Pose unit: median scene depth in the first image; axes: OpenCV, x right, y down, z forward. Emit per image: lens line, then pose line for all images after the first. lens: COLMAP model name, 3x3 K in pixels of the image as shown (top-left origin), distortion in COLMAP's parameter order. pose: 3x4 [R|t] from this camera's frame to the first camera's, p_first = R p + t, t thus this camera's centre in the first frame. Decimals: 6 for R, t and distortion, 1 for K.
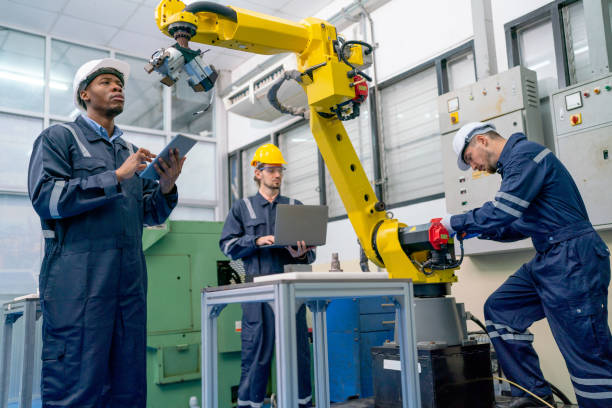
lens RADIAL K [[594.5, 0, 306.0], [0, 594.5, 204.0], [0, 0, 1]] dist [-0.003759, 0.036038]
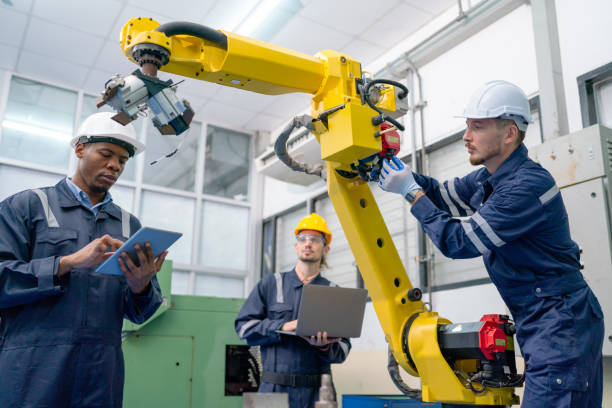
lens RADIAL K [[591.4, 0, 306.0], [0, 591.4, 204.0], [0, 0, 1]] dist [0.001426, 0.019568]
pose [[0.994810, 0.033111, -0.096216, 0.055095], [-0.043970, 0.992619, -0.113024, -0.019256], [0.091763, 0.116668, 0.988923, 0.223835]]
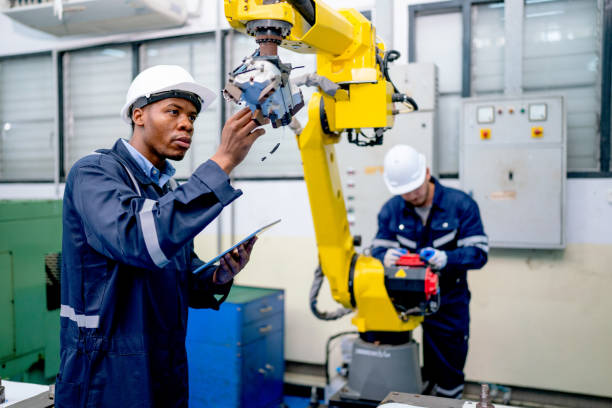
lens RADIAL K [[612.8, 0, 306.0], [0, 612.8, 204.0], [0, 0, 1]] dist [0.015642, 0.014266]
pose [[0.853992, 0.030833, 0.519371, -0.392571], [-0.122211, 0.982201, 0.142641, -0.162613], [-0.505729, -0.185287, 0.842560, 0.315814]]
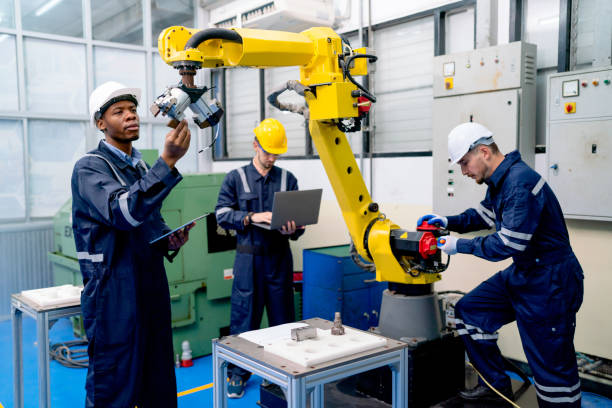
lens RADIAL K [[594.3, 0, 306.0], [0, 594.3, 204.0], [0, 0, 1]] dist [0.028103, 0.012031]
pose [[0.998333, 0.027460, 0.050764, -0.045900], [-0.038455, 0.972364, 0.230279, -0.236897], [-0.043037, -0.231848, 0.971800, -0.000443]]
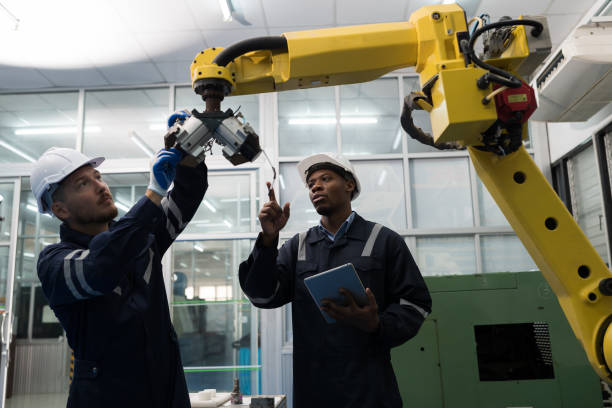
lens RADIAL K [[594.5, 0, 306.0], [0, 594.5, 204.0], [0, 0, 1]] dist [-0.003759, 0.036038]
pose [[0.772795, -0.098159, -0.627019, 0.267910], [0.097676, 0.994591, -0.035318, -0.083684], [0.627095, -0.033951, 0.778203, 0.375633]]
